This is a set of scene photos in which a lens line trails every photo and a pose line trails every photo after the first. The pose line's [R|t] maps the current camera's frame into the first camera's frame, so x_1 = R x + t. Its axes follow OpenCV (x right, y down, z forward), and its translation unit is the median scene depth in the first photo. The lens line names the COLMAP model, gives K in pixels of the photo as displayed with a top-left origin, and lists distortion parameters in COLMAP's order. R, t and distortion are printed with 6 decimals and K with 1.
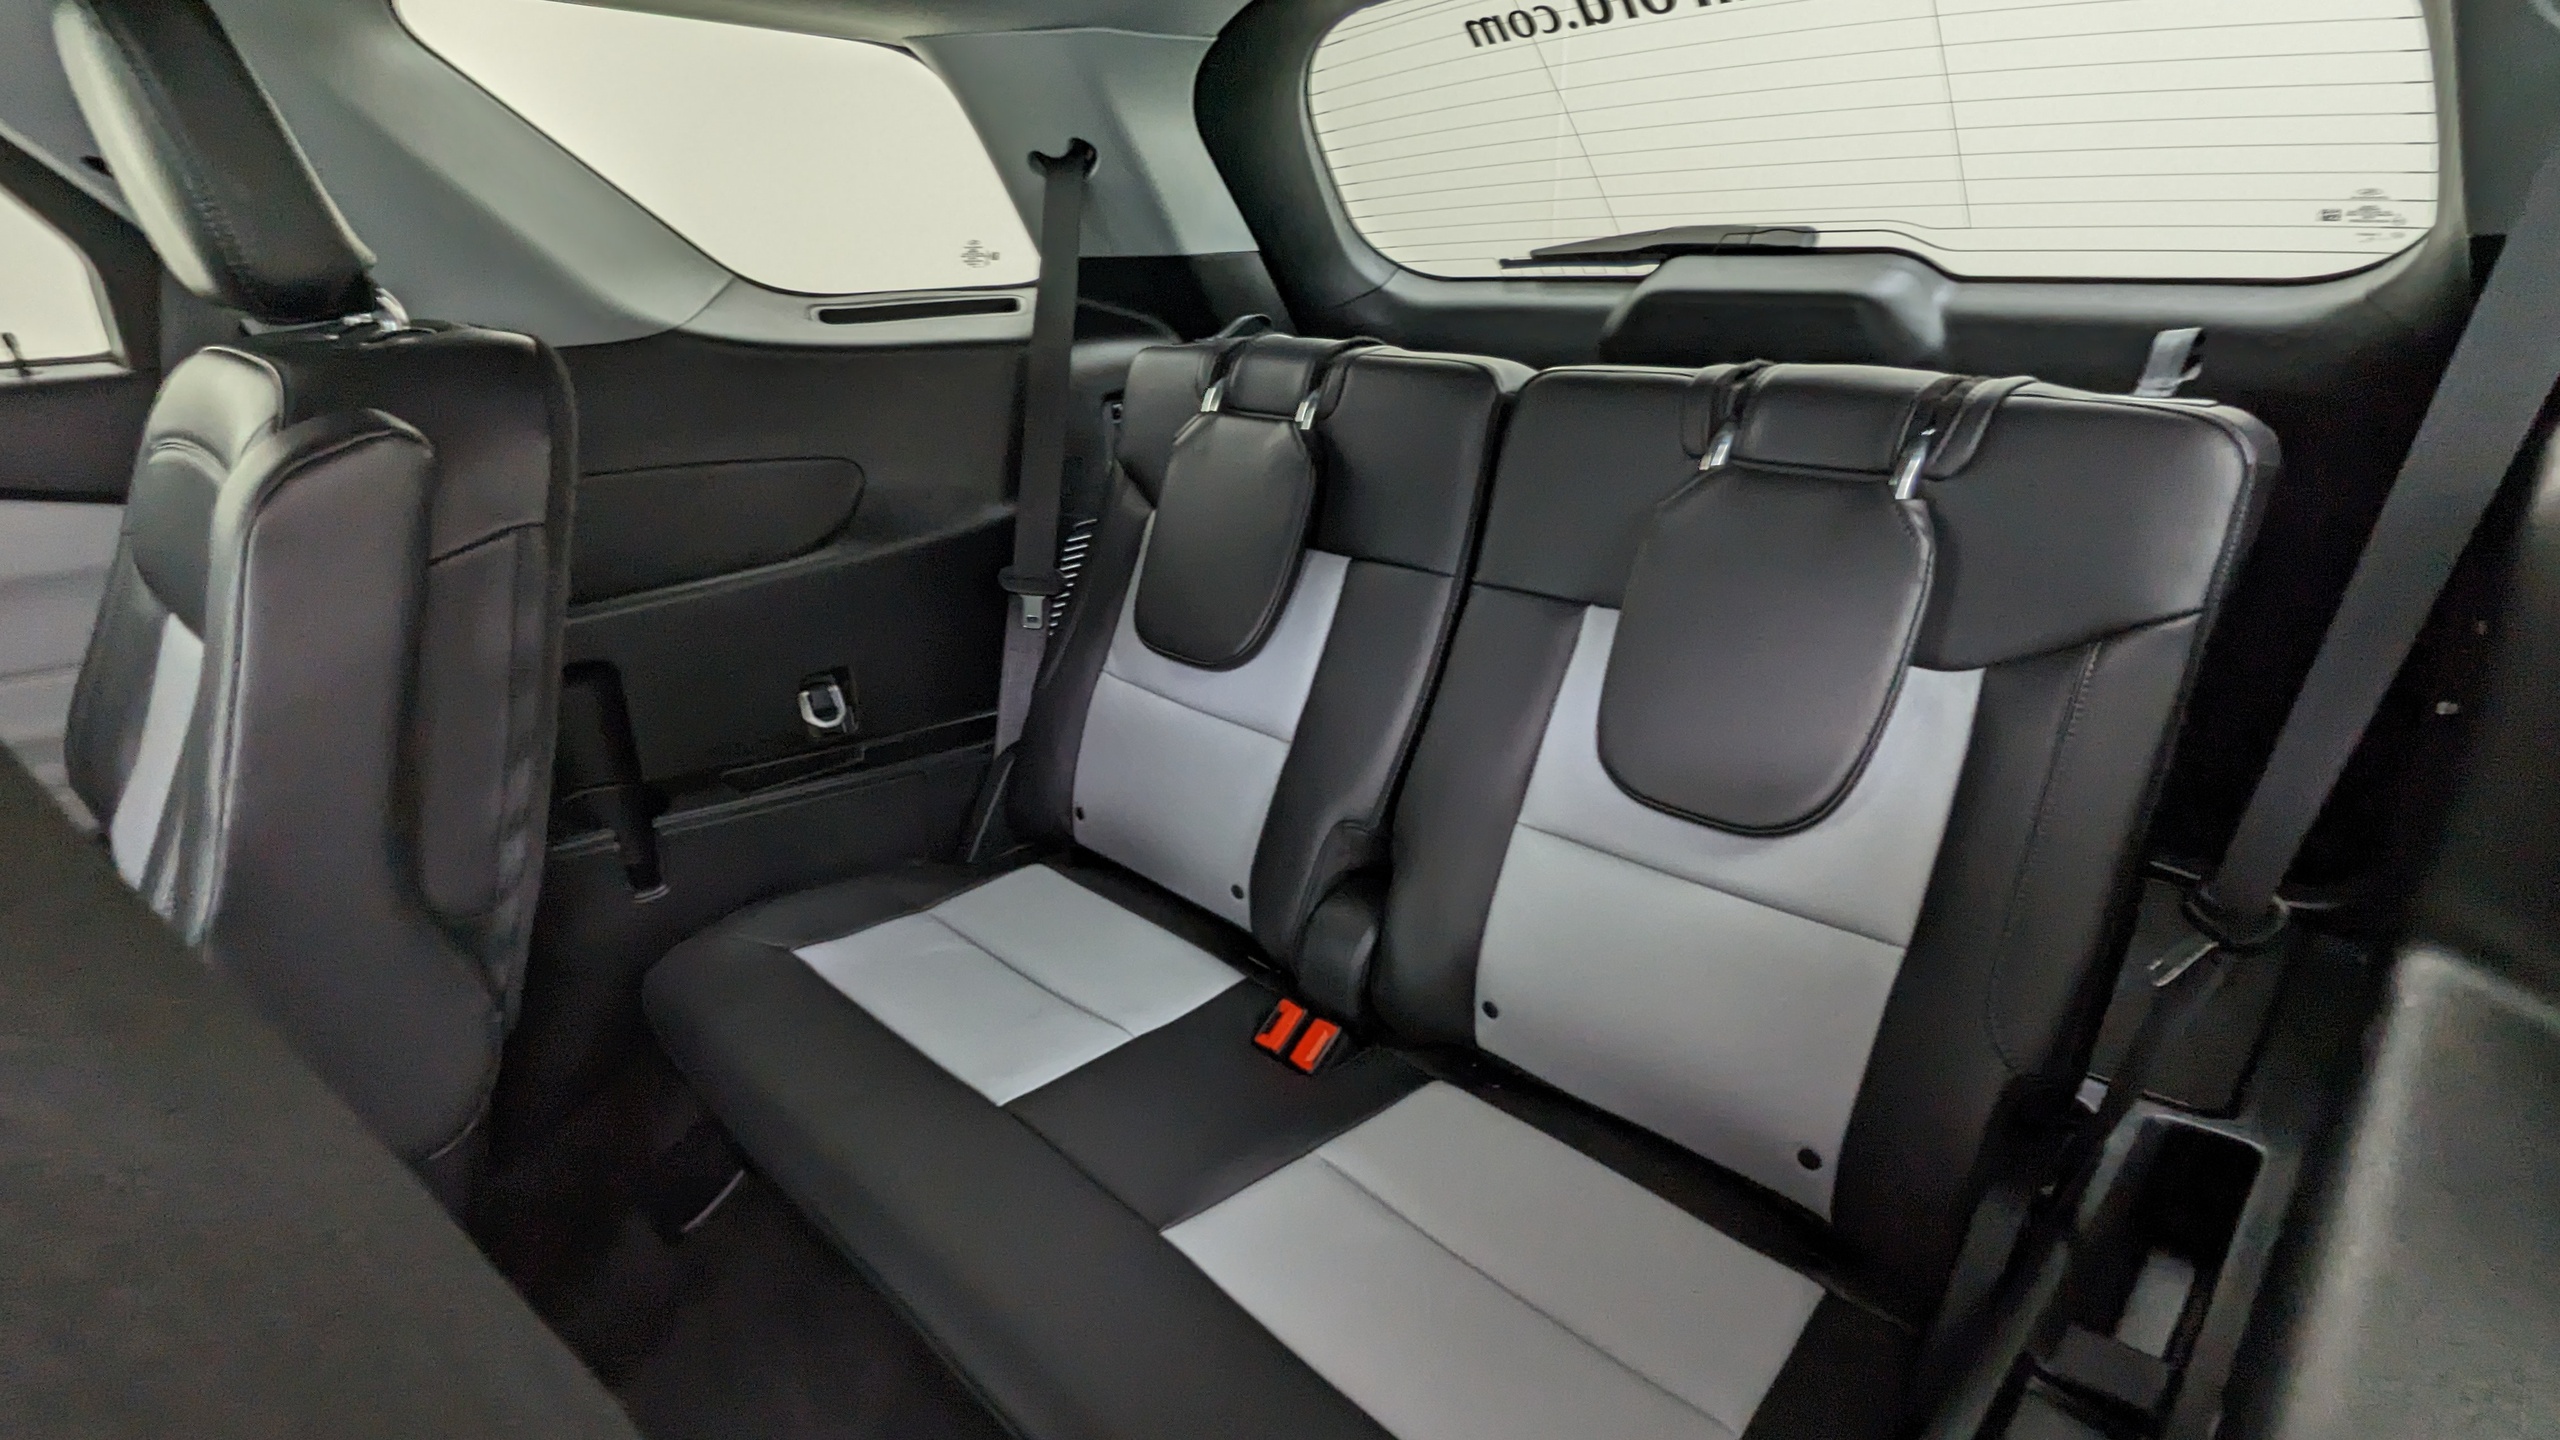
lens RADIAL K [[1255.3, 0, 1280.0], [0, 1255.3, 720.0], [0, 0, 1]] dist [-0.000690, 0.000395]
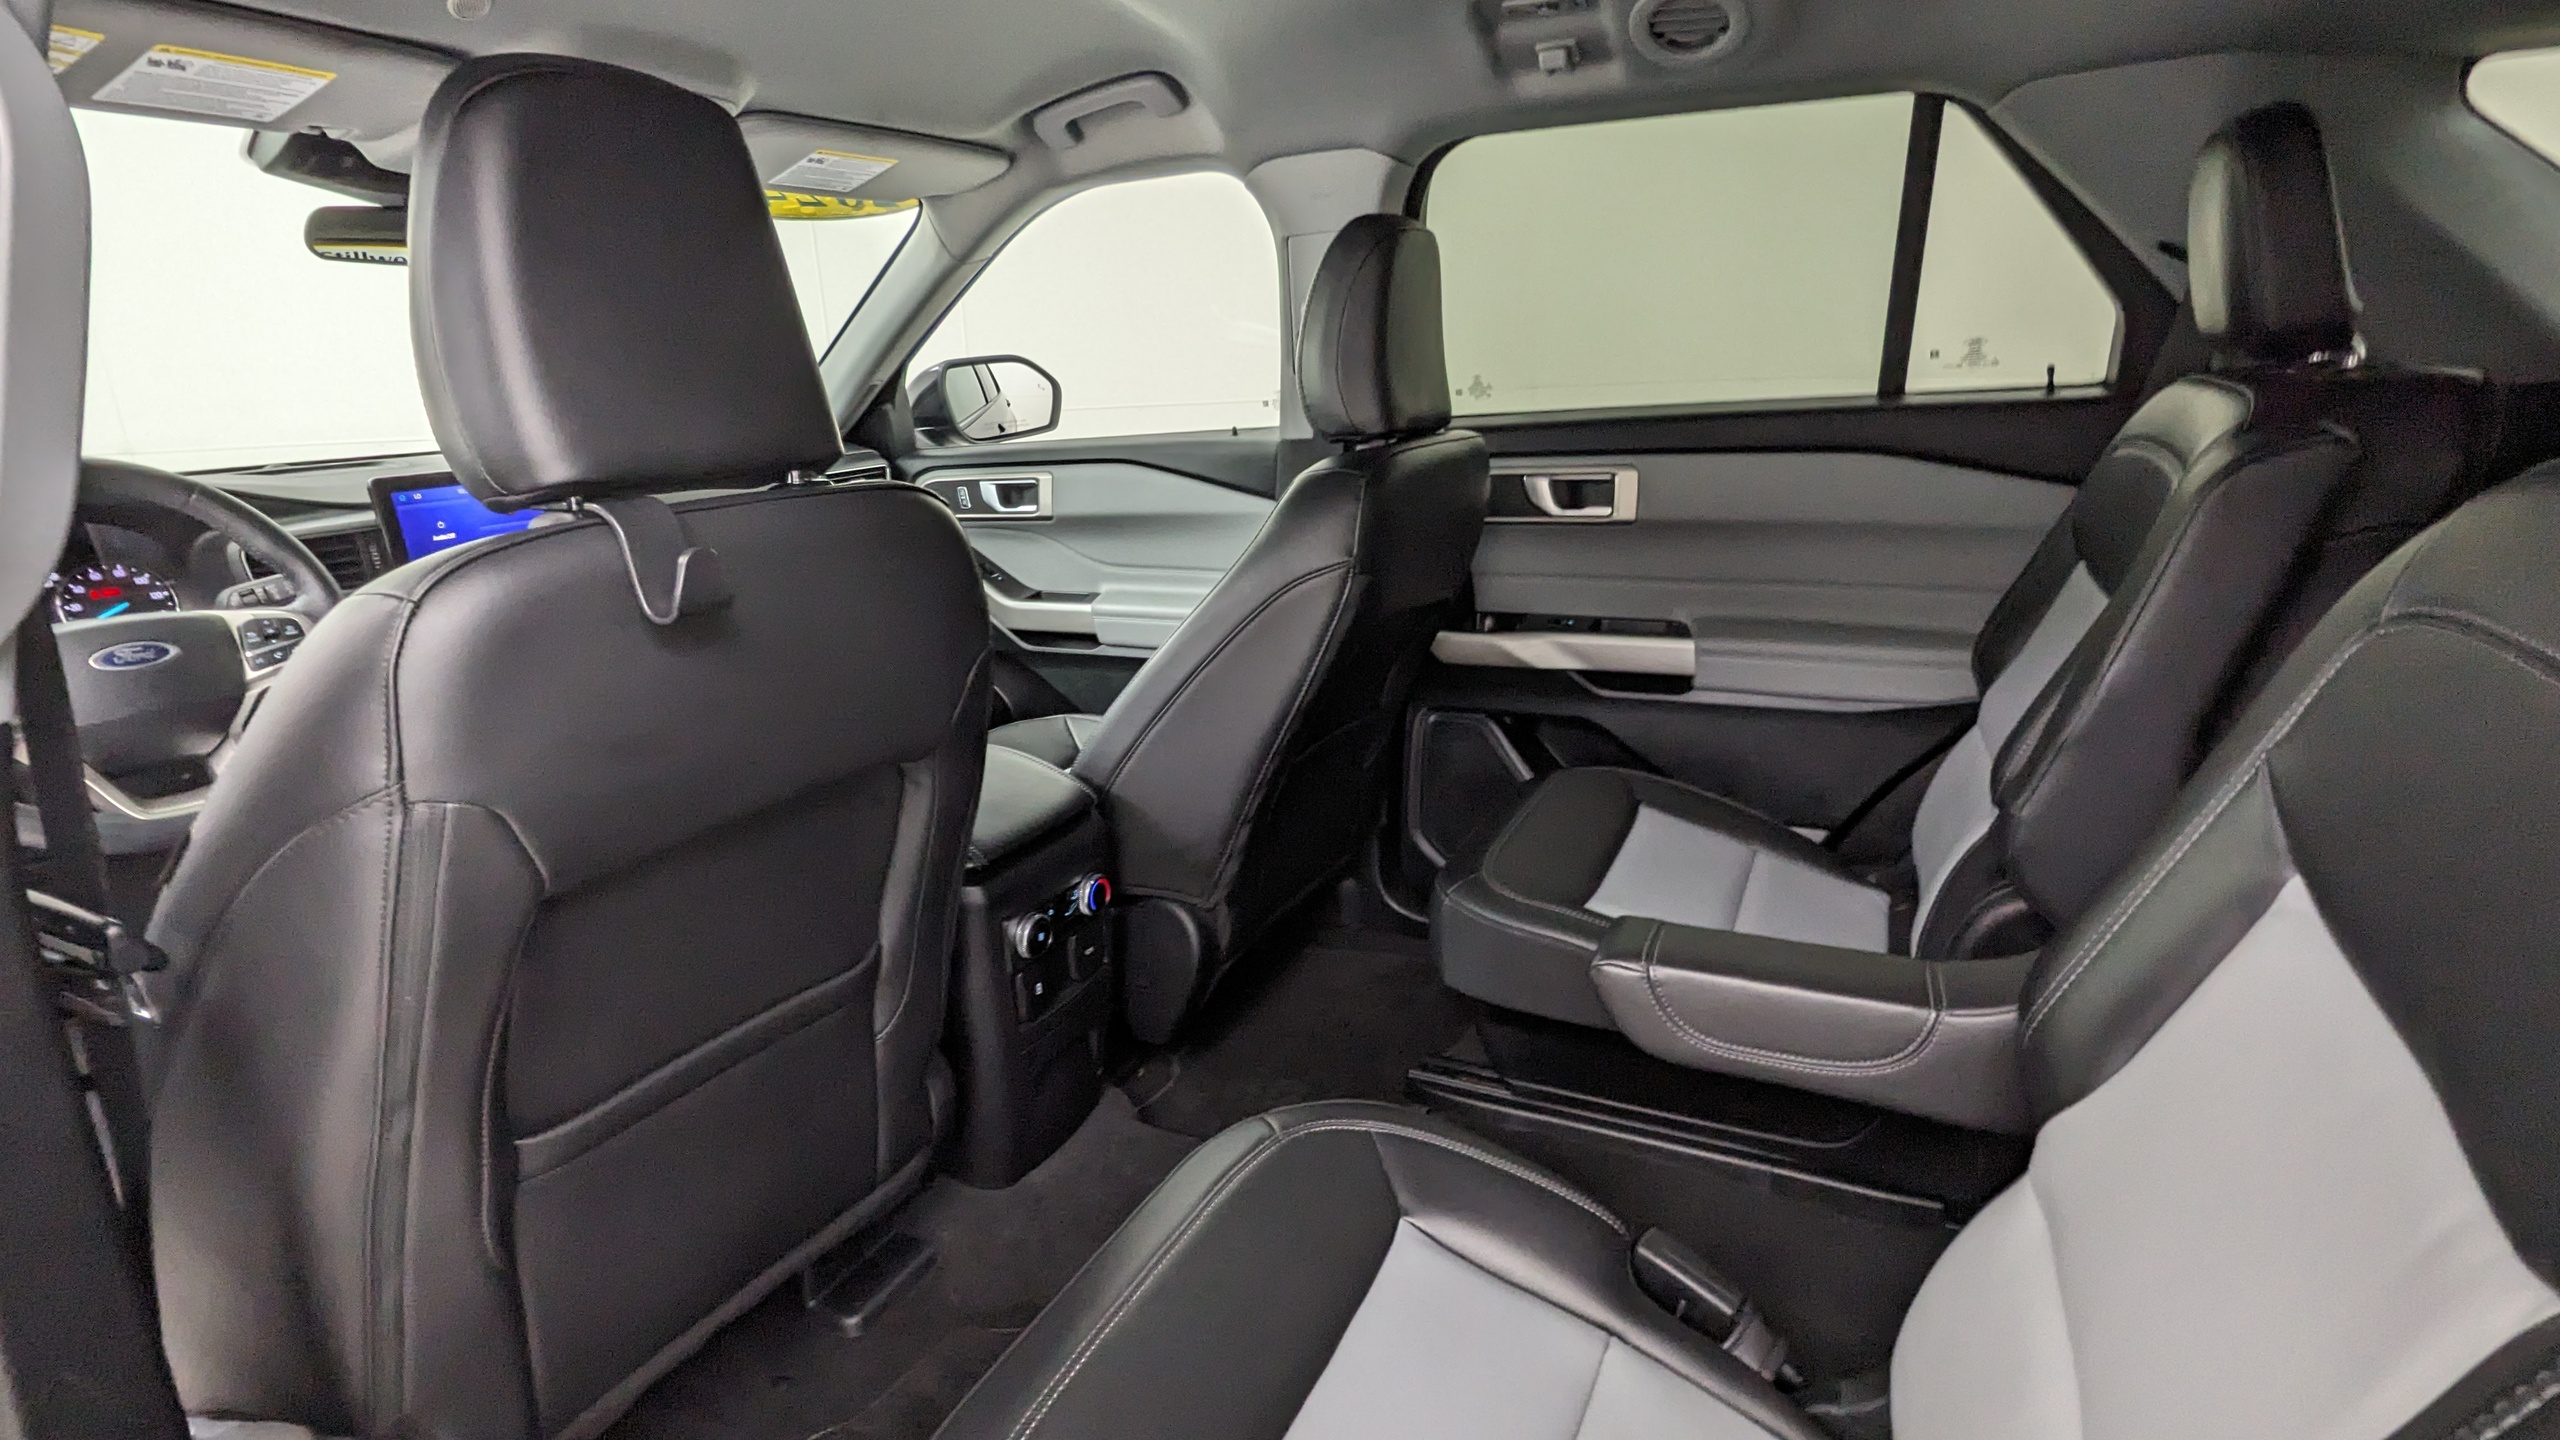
lens RADIAL K [[1255.3, 0, 1280.0], [0, 1255.3, 720.0], [0, 0, 1]] dist [-0.000690, 0.000395]
pose [[0.314121, 0.269412, -0.910355, 0.116697], [-0.297879, 0.938437, 0.174939, 0.073138], [0.901441, 0.216223, 0.375035, -0.216563]]
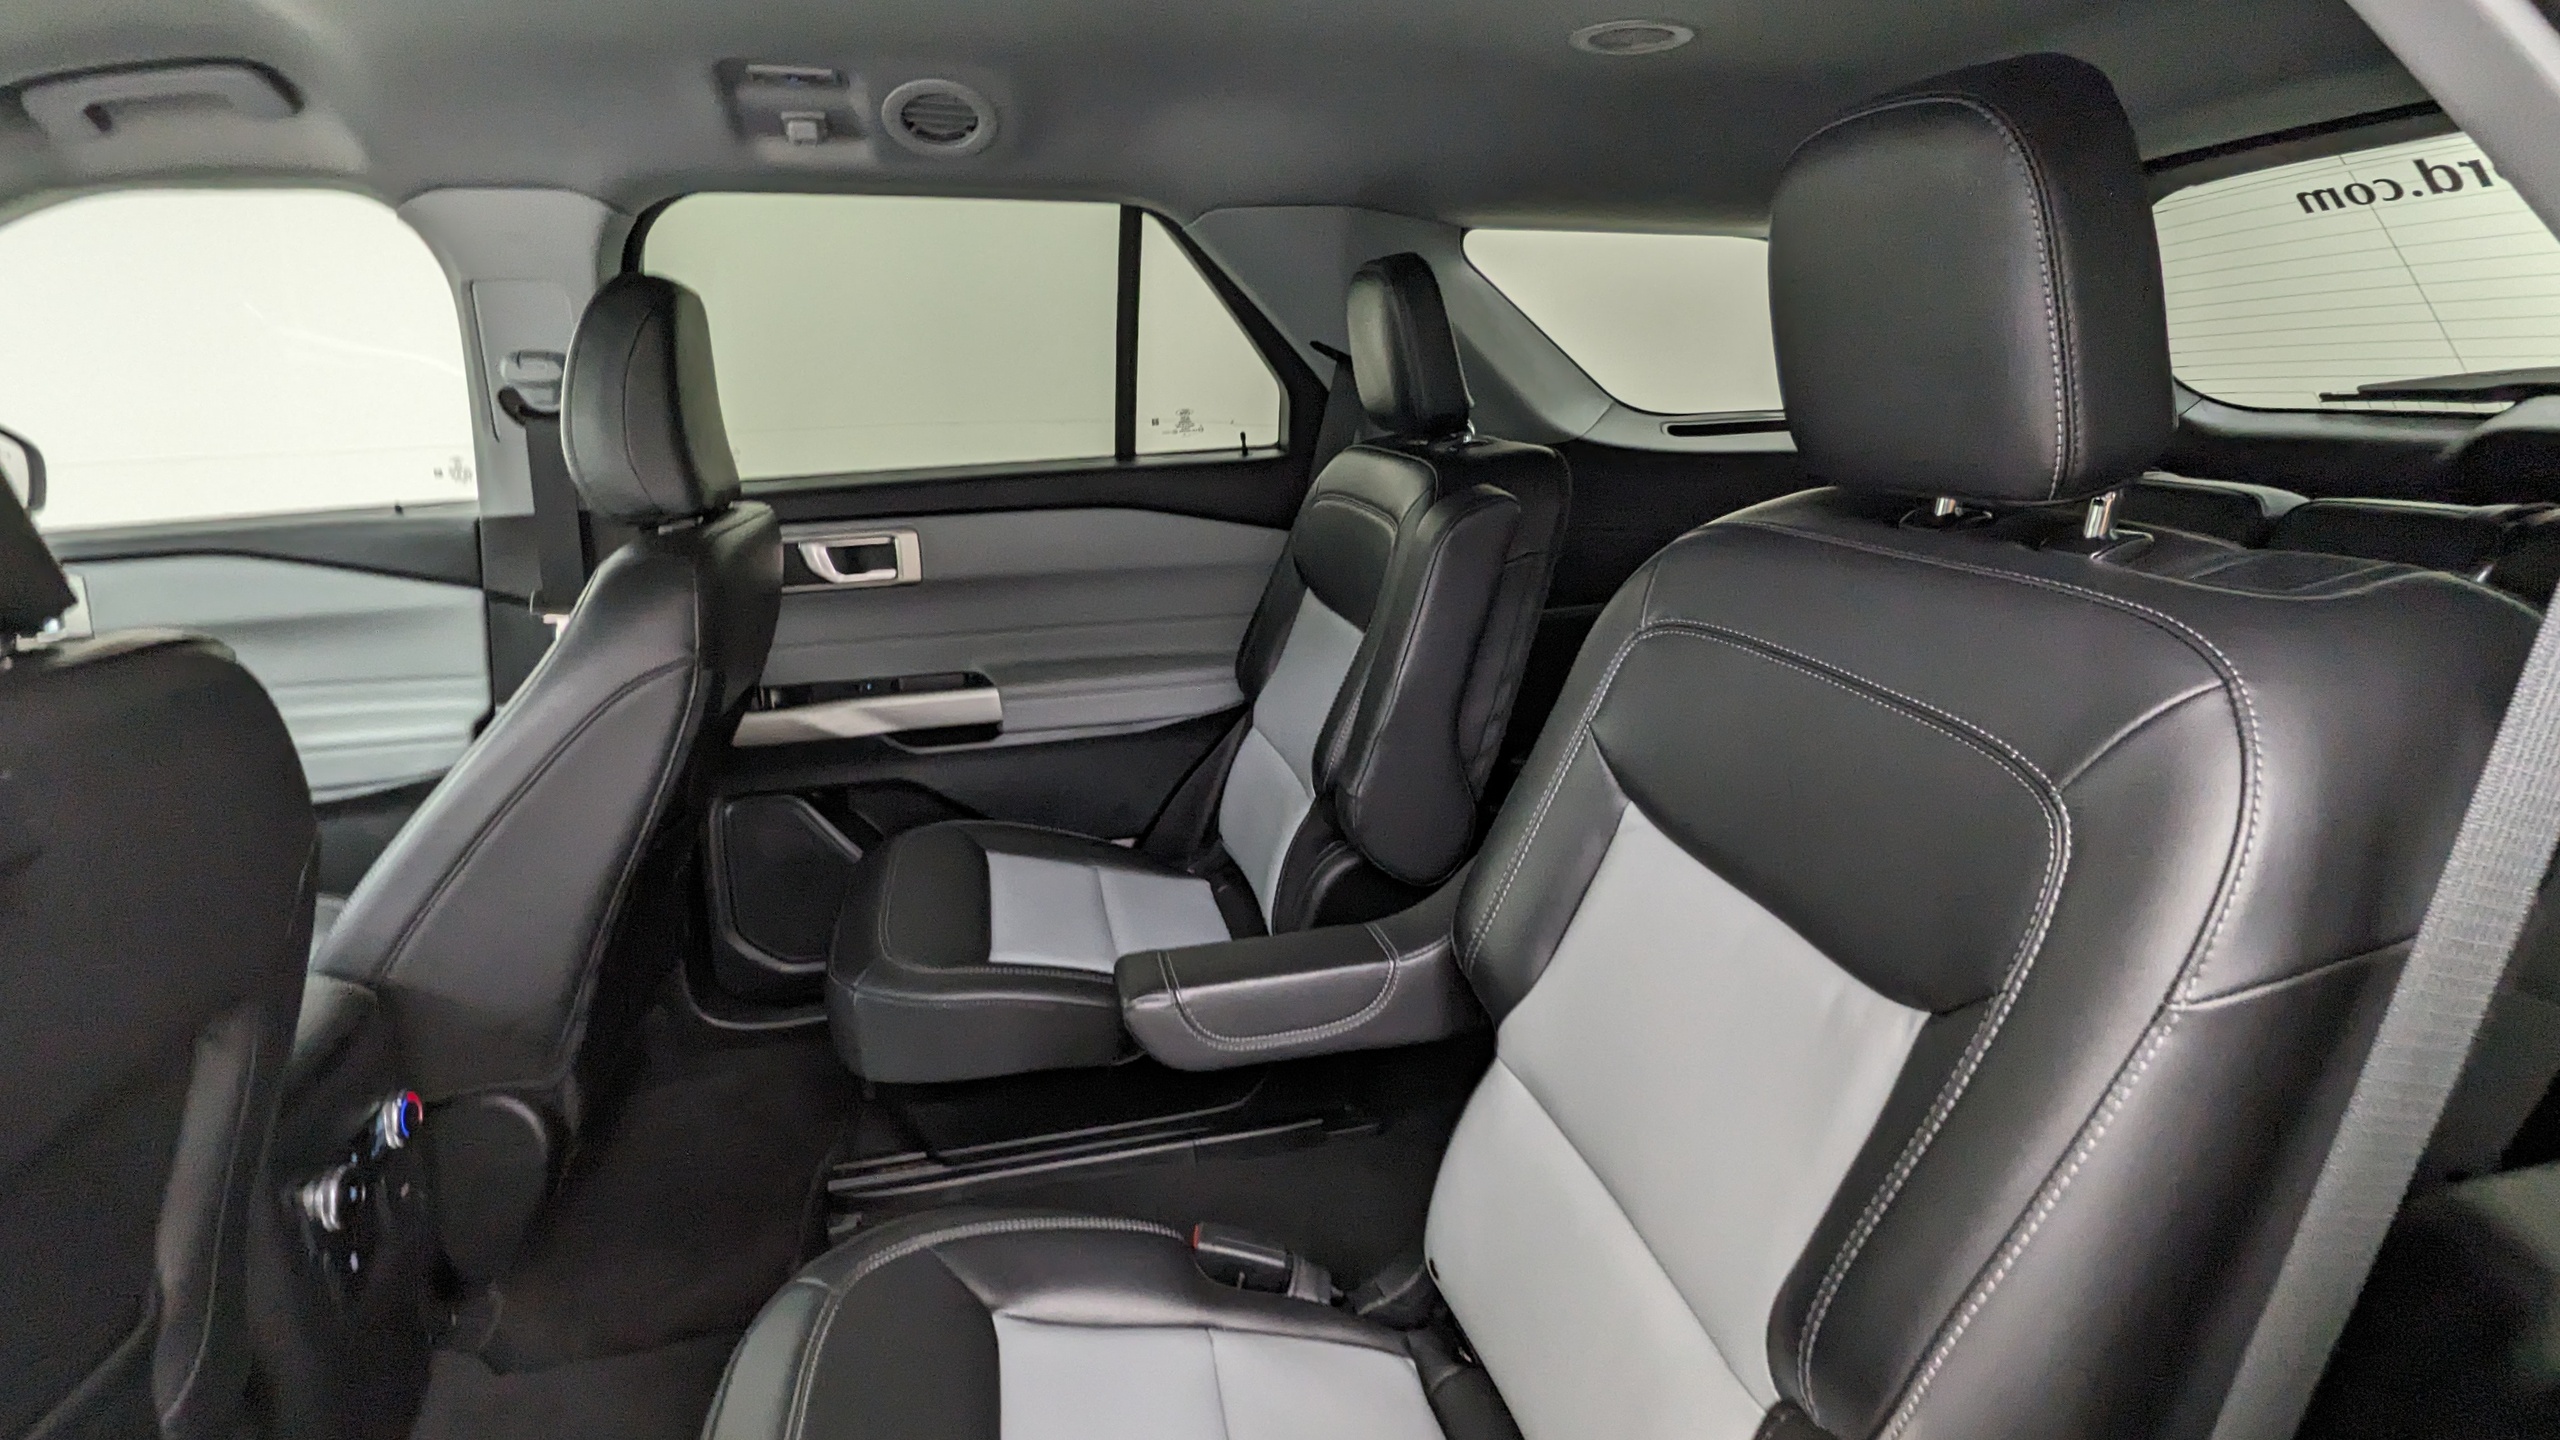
lens RADIAL K [[1245.5, 0, 1294.0], [0, 1245.5, 716.0], [0, 0, 1]] dist [-0.000084, 0.000052]
pose [[0.850583, 0.144375, -0.505632, 0.014482], [-0.179737, 0.983479, -0.021540, 0.096884], [0.494169, 0.109202, 0.862480, -0.378845]]
